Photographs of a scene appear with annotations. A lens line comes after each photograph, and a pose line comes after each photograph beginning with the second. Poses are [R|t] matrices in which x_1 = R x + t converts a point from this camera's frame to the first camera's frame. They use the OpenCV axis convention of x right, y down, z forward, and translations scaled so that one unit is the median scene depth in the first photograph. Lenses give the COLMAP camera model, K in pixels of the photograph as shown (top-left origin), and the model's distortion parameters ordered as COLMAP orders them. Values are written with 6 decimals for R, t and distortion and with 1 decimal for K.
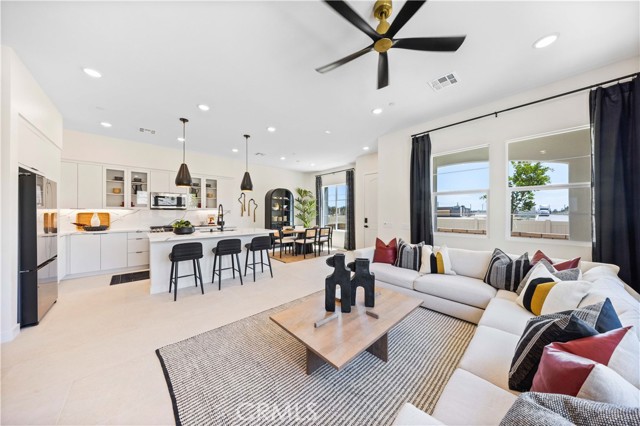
lens RADIAL K [[196.9, 0, 325.9], [0, 196.9, 215.0], [0, 0, 1]] dist [-0.020594, -0.000088]
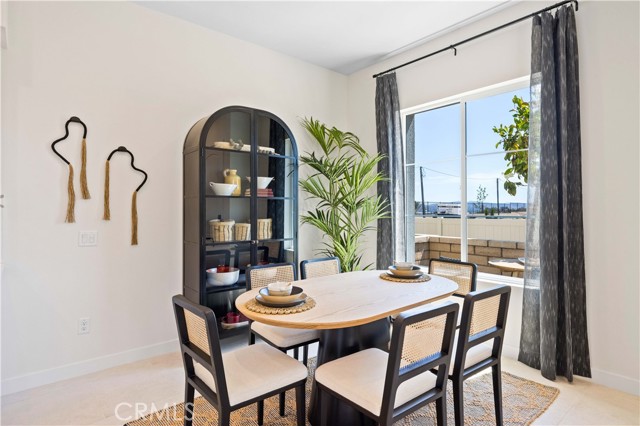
lens RADIAL K [[357.3, 0, 322.0], [0, 357.3, 210.2], [0, 0, 1]] dist [-0.005401, -0.000663]
pose [[0.997767, -0.003644, -0.066685, -0.104840], [0.003056, 0.999956, -0.008924, -0.001898], [0.066714, 0.008700, 0.997734, 0.553666]]
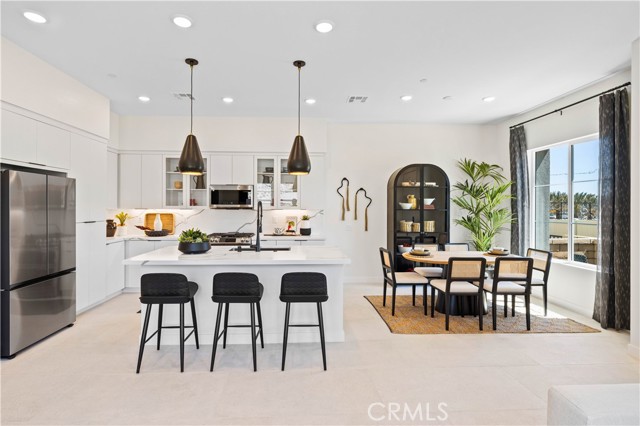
lens RADIAL K [[322.2, 0, 305.9], [0, 322.2, 208.6], [0, 0, 1]] dist [-0.004852, -0.000988]
pose [[0.751576, 0.002833, -0.659640, 0.082921], [-0.010470, 0.999916, -0.007634, -0.015969], [0.659563, 0.012644, 0.751543, 0.222747]]
